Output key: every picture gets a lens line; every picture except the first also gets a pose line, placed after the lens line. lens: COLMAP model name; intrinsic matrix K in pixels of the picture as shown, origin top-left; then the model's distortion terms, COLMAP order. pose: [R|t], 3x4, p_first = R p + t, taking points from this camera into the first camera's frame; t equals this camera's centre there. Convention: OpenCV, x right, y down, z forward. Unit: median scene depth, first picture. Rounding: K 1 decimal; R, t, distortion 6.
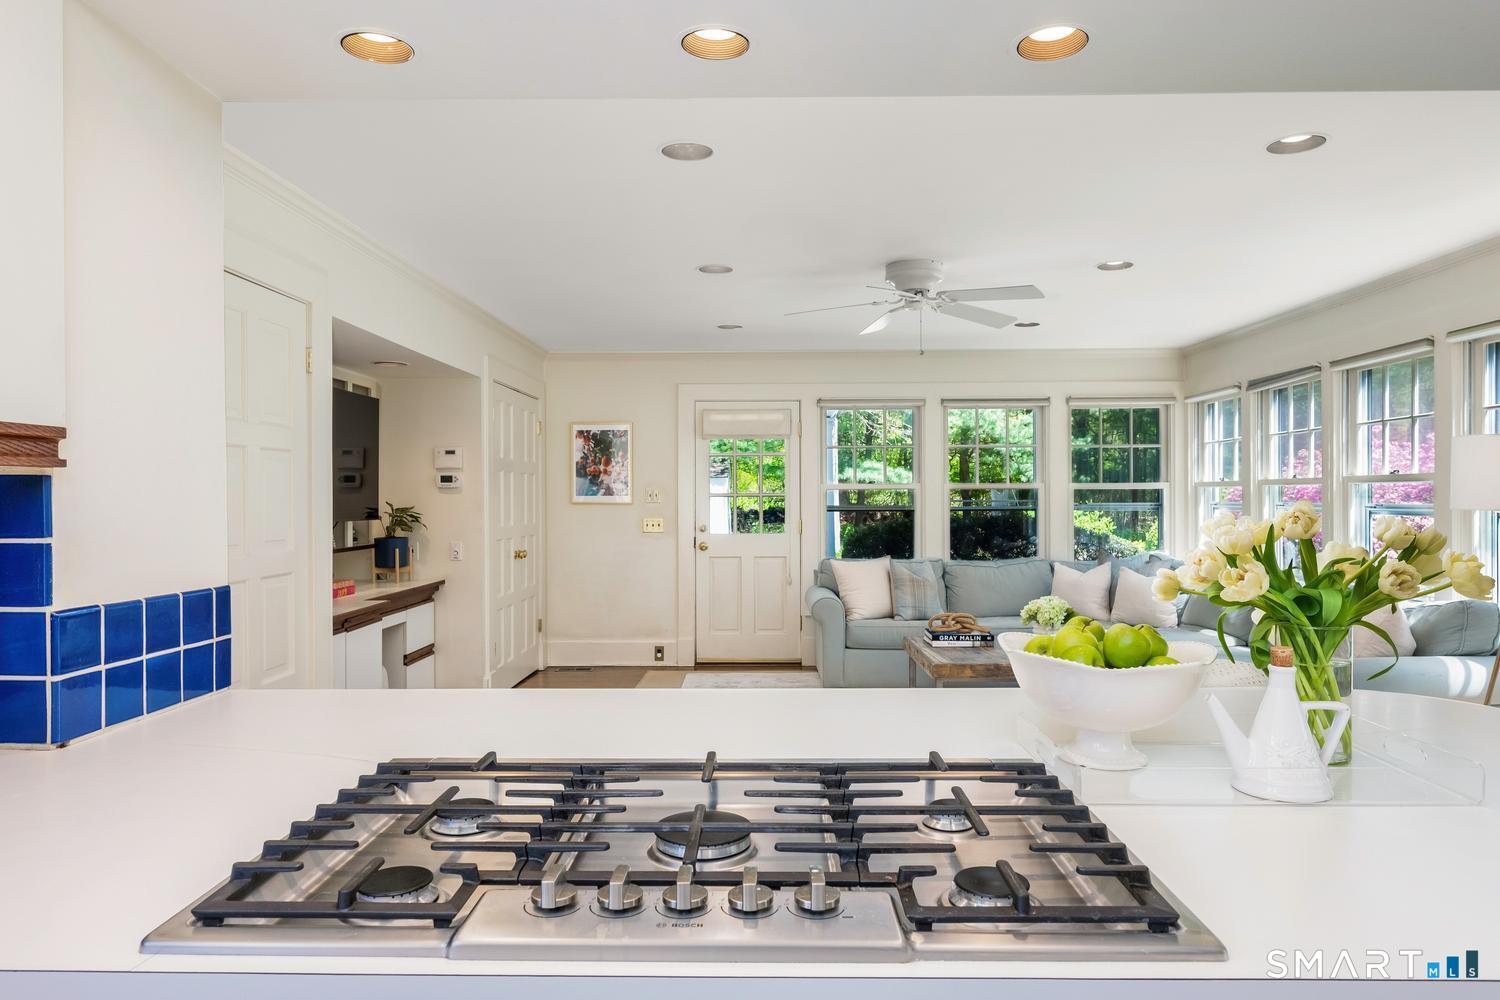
lens RADIAL K [[972.9, 0, 754.2], [0, 972.9, 502.4], [0, 0, 1]] dist [0.005651, -0.000356]
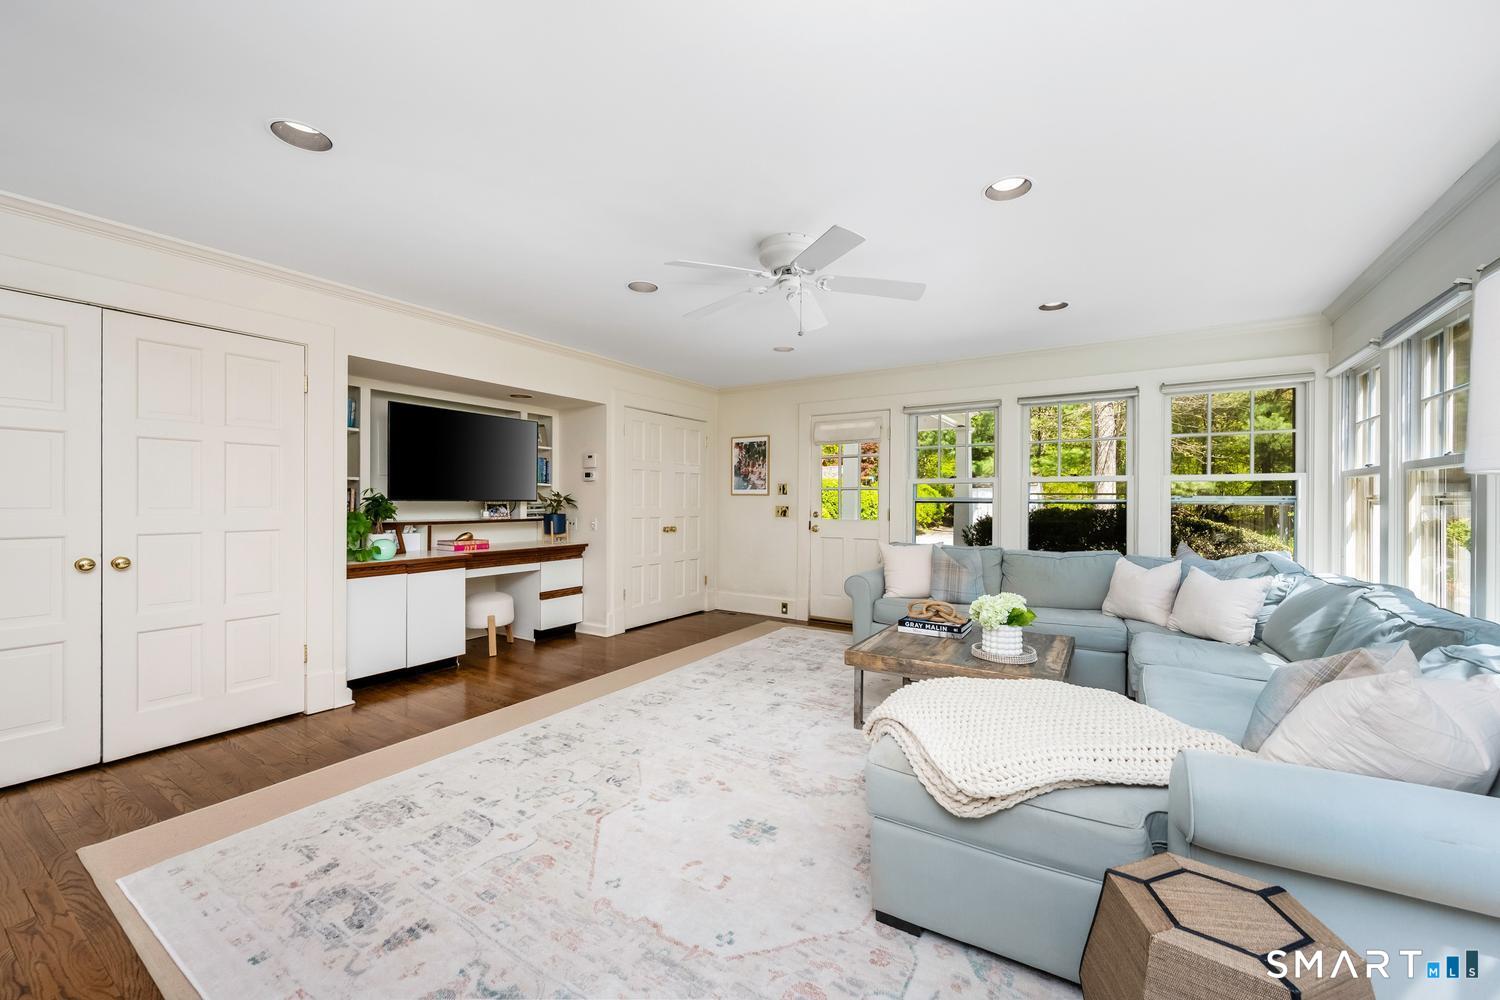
lens RADIAL K [[581.7, 0, 747.8], [0, 581.7, 500.2], [0, 0, 1]] dist [0.004308, 0.000409]
pose [[0.849765, 0.007033, -0.527116, 0.276360], [-0.010463, 0.999939, -0.003526, 0.011437], [0.527059, 0.008511, 0.849786, 0.300843]]
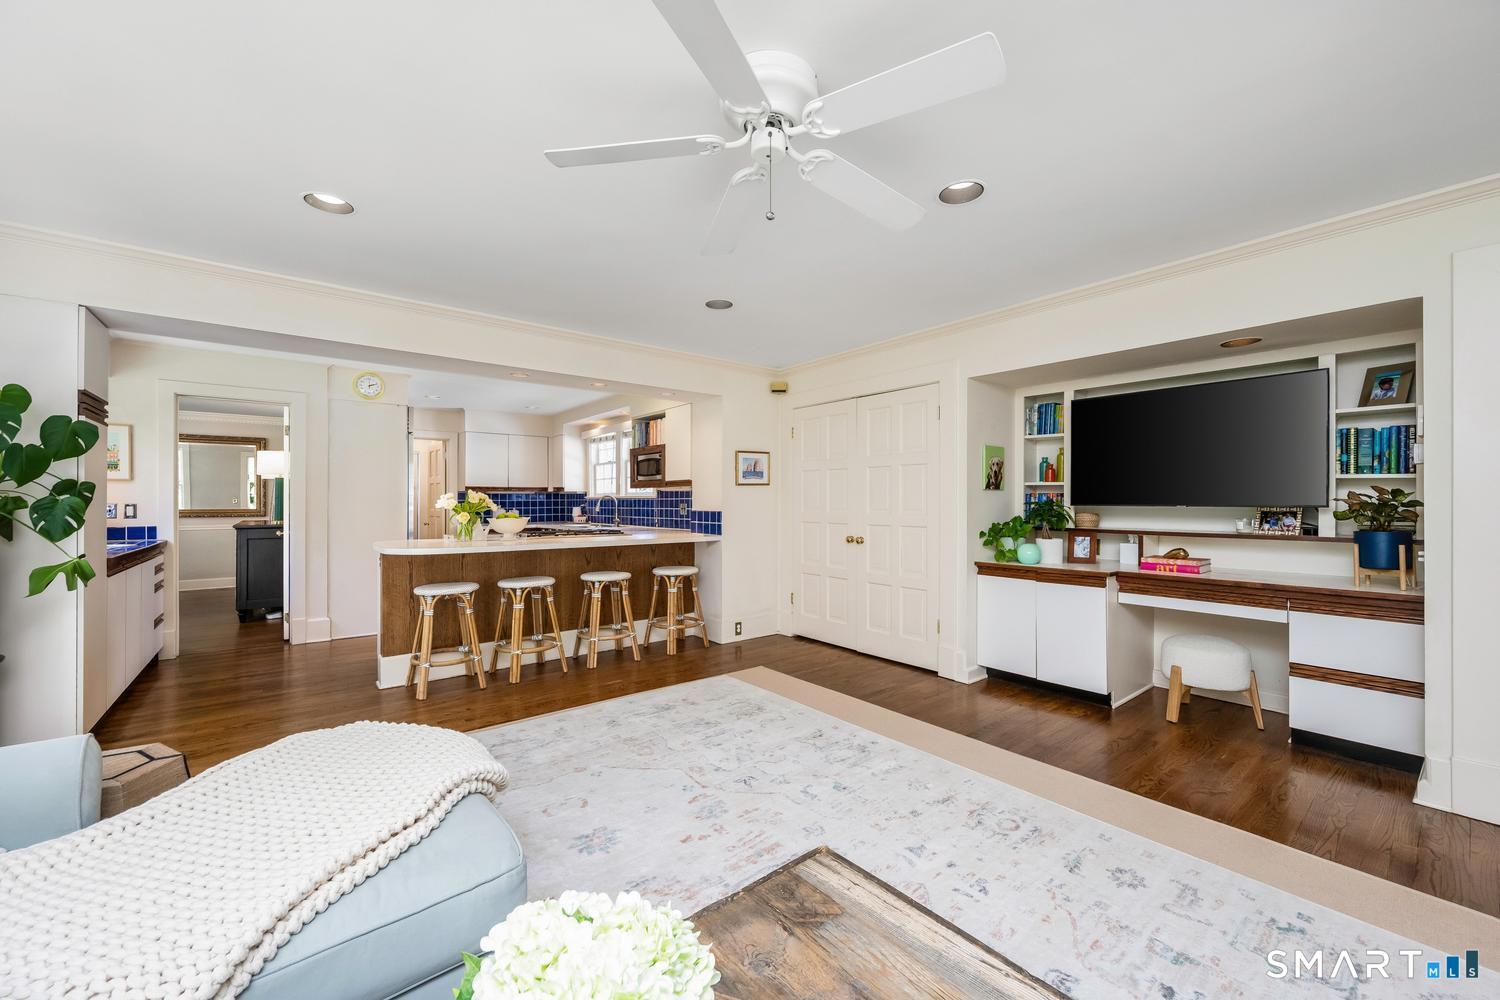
lens RADIAL K [[581.7, 0, 753.4], [0, 581.7, 498.9], [0, 0, 1]] dist [0.004308, 0.000409]
pose [[-0.763311, 0.000708, -0.646031, 0.254467], [-0.001641, 0.999994, 0.003034, 0.006684], [0.646029, 0.003376, -0.763305, 0.791951]]
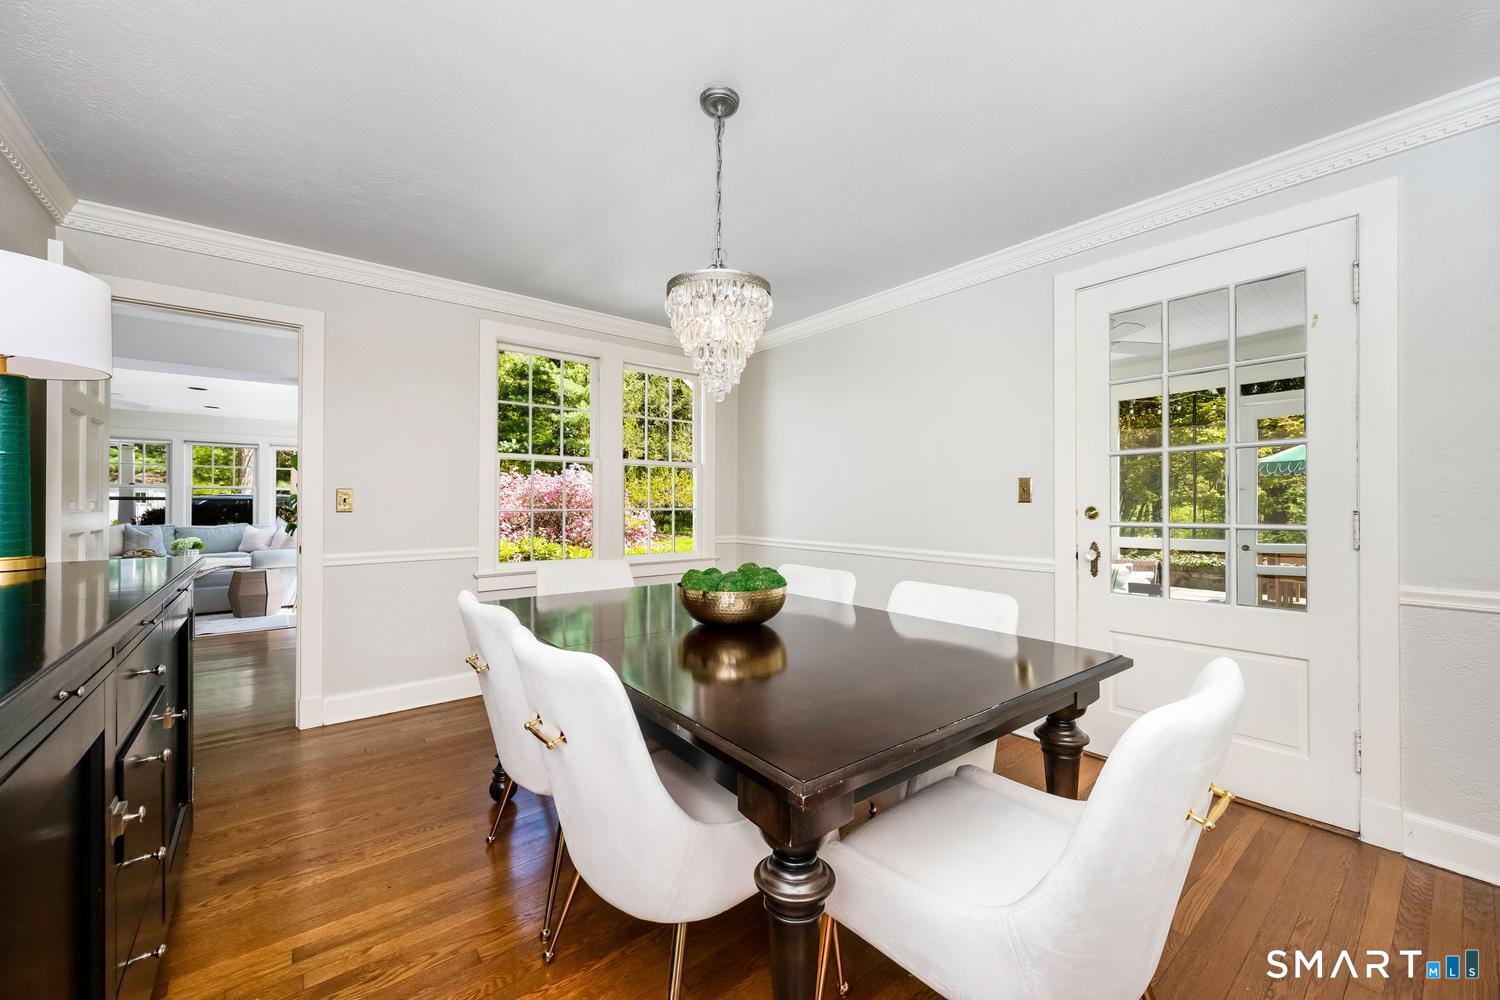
lens RADIAL K [[581.7, 0, 749.6], [0, 581.7, 498.0], [0, 0, 1]] dist [0.004308, 0.000409]
pose [[0.764706, 0.006063, 0.644350, 0.300449], [-0.001950, 0.999973, -0.007095, 0.012538], [-0.644376, 0.004169, 0.764697, -0.595220]]
